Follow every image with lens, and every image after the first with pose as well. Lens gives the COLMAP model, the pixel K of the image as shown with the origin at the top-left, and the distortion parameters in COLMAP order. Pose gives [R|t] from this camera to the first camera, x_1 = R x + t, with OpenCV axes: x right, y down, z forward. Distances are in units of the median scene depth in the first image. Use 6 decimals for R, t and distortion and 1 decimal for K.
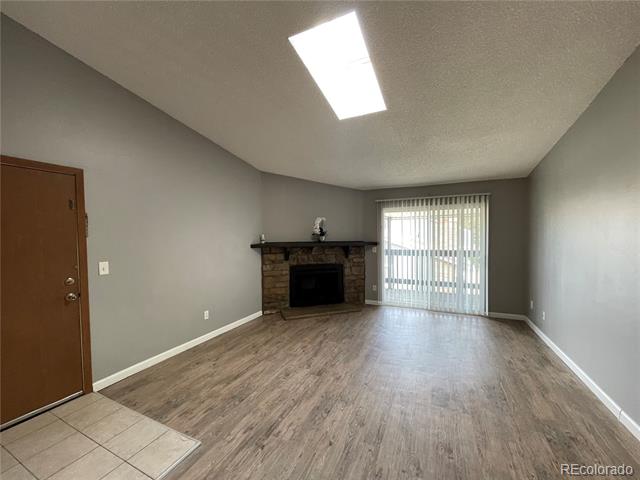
lens RADIAL K [[256.9, 0, 318.4], [0, 256.9, 239.4], [0, 0, 1]] dist [-0.002746, 0.000663]
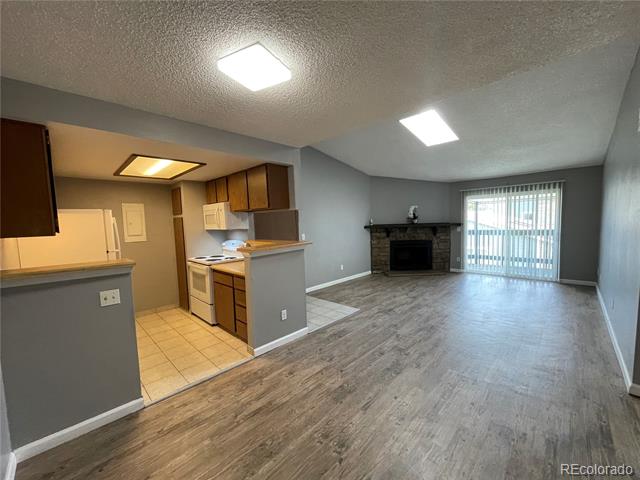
lens RADIAL K [[256.9, 0, 316.6], [0, 256.9, 242.0], [0, 0, 1]] dist [-0.002746, 0.000663]
pose [[0.942488, 0.005377, -0.334195, -0.023069], [0.017012, 0.997803, 0.064028, 0.012104], [0.333805, -0.066031, 0.940326, -0.525361]]
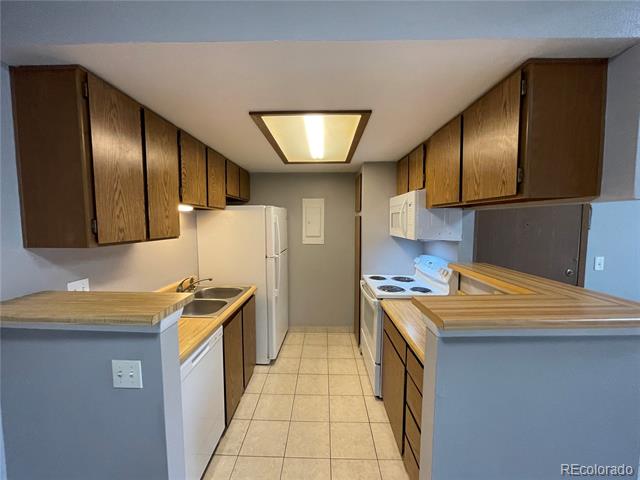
lens RADIAL K [[256.9, 0, 317.9], [0, 256.9, 241.8], [0, 0, 1]] dist [-0.002746, 0.000663]
pose [[0.405504, 0.082096, -0.910399, -0.232795], [-0.022828, 0.996558, 0.079697, -0.009502], [0.913808, -0.011535, 0.405982, -0.178337]]
